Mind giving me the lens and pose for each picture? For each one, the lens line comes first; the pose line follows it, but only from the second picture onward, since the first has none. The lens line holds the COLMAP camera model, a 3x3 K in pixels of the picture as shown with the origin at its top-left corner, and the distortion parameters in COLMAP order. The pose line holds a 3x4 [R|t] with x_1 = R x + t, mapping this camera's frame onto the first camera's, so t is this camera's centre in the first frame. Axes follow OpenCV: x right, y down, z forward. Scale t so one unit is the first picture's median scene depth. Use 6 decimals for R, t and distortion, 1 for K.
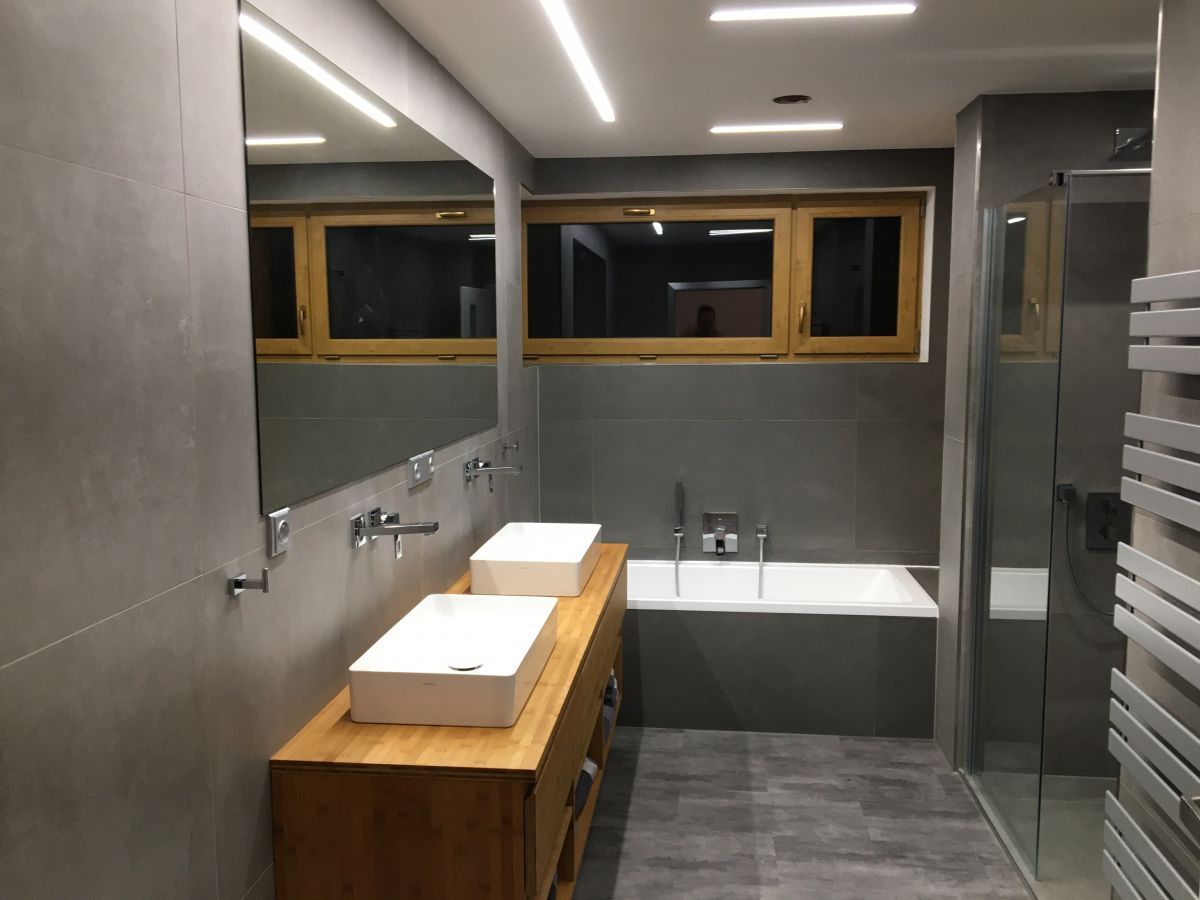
lens RADIAL K [[1003.0, 0, 602.2], [0, 1003.0, 452.7], [0, 0, 1]] dist [0.086773, -0.122457]
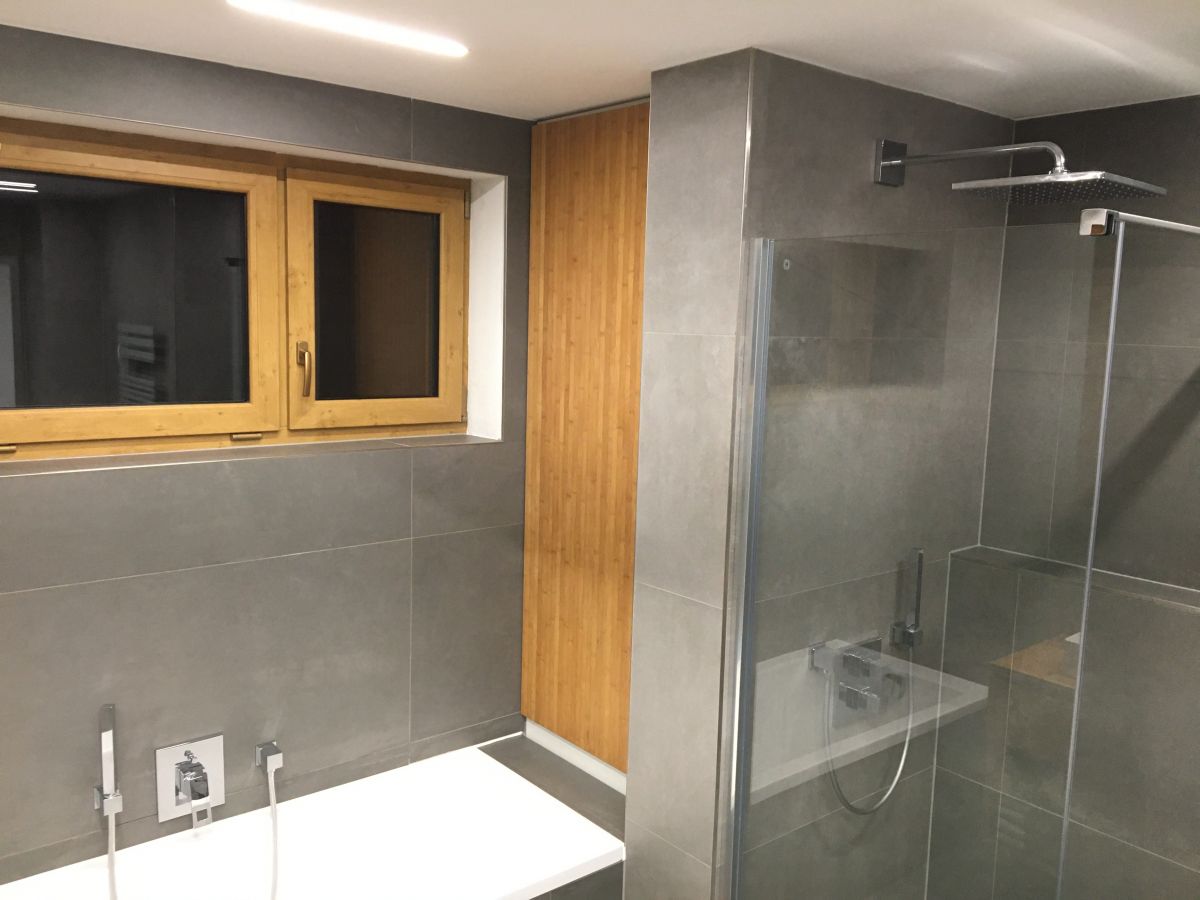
lens RADIAL K [[1003.0, 0, 597.5], [0, 1003.0, 452.2], [0, 0, 1]] dist [0.086773, -0.122457]
pose [[0.701476, -0.070183, 0.709229, -0.127587], [0.048292, 0.997533, 0.050949, -0.137868], [-0.711055, -0.001490, 0.703135, 0.599209]]
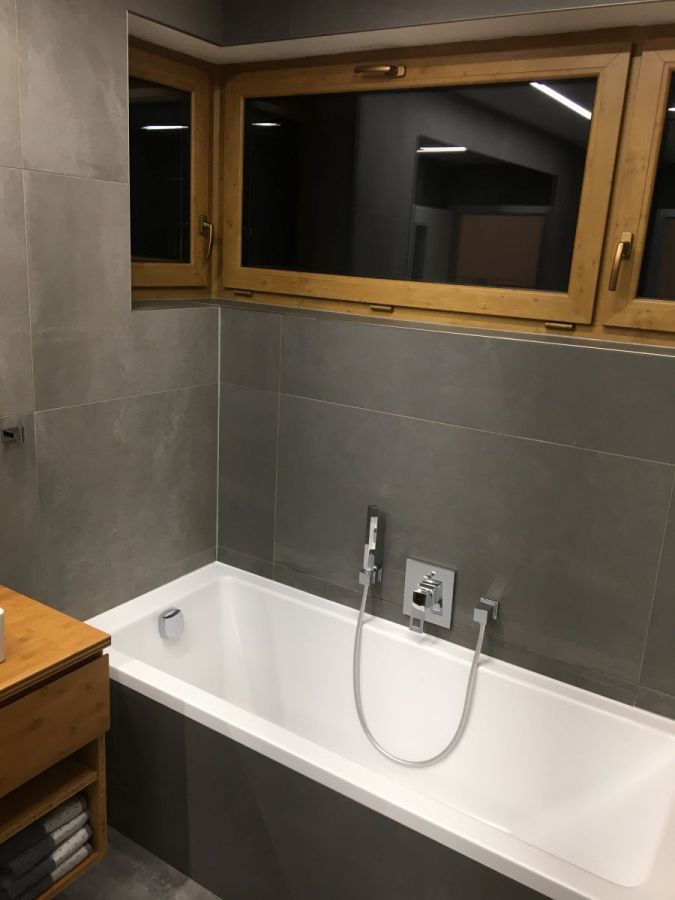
lens RADIAL K [[752.2, 0, 337.3], [0, 752.2, 451.4], [0, 0, 1]] dist [0.086773, -0.122457]
pose [[0.889753, 0.172658, -0.422527, 0.324919], [-0.113292, 0.980266, 0.162000, -0.104808], [0.442160, -0.096271, 0.891755, 0.696371]]
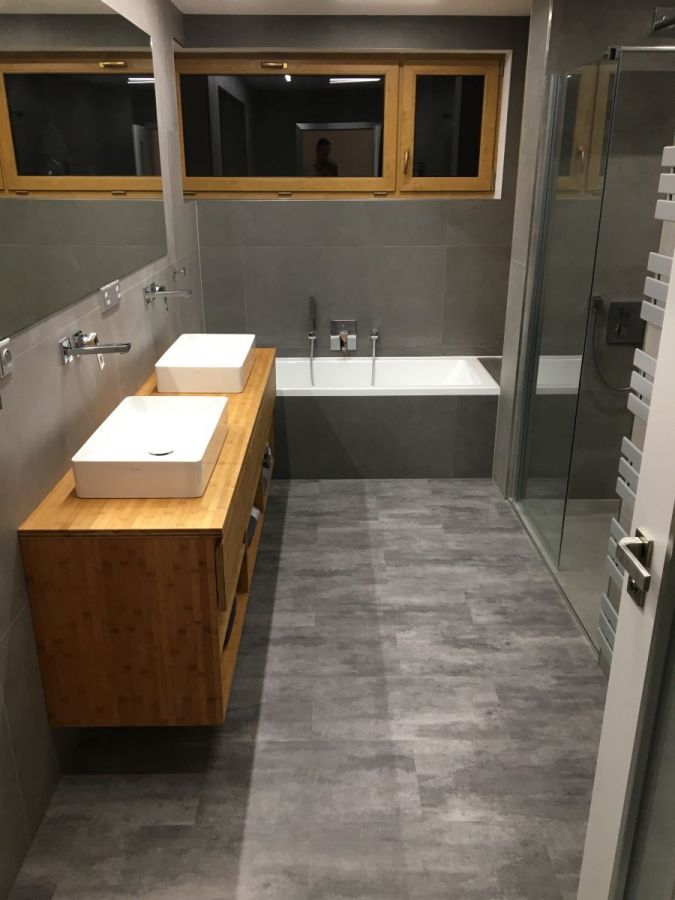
lens RADIAL K [[752.2, 0, 338.6], [0, 752.2, 449.1], [0, 0, 1]] dist [0.086773, -0.122457]
pose [[0.992660, -0.037266, 0.115050, -0.011064], [0.008430, 0.970345, 0.241575, -0.018957], [-0.120641, -0.238832, 0.963538, 0.008540]]
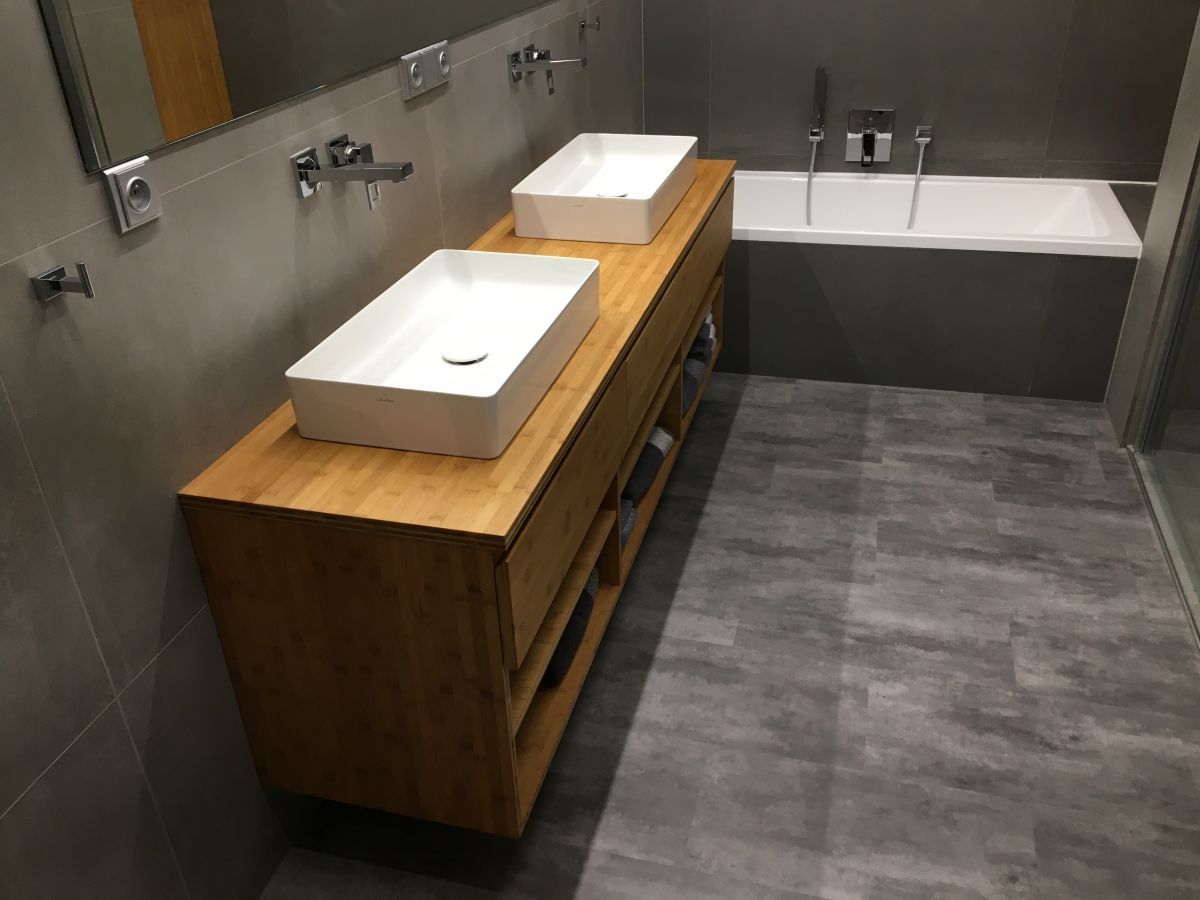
lens RADIAL K [[1003.0, 0, 599.4], [0, 1003.0, 449.9], [0, 0, 1]] dist [0.086773, -0.122457]
pose [[0.986723, 0.055029, -0.152806, 0.055253], [0.010506, 0.917256, 0.398160, -0.017592], [0.162073, -0.394479, 0.904499, 0.185868]]
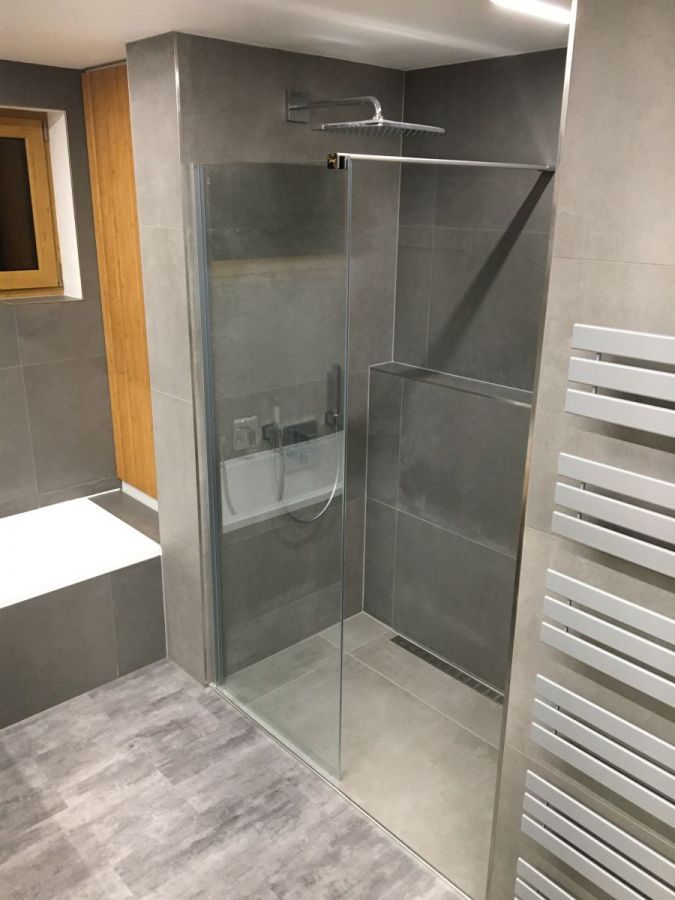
lens RADIAL K [[752.2, 0, 336.4], [0, 752.2, 451.6], [0, 0, 1]] dist [0.086773, -0.122457]
pose [[0.663875, -0.224762, 0.713269, -0.098413], [0.066924, 0.967796, 0.242679, -0.133790], [-0.744843, -0.113374, 0.657537, 0.372409]]
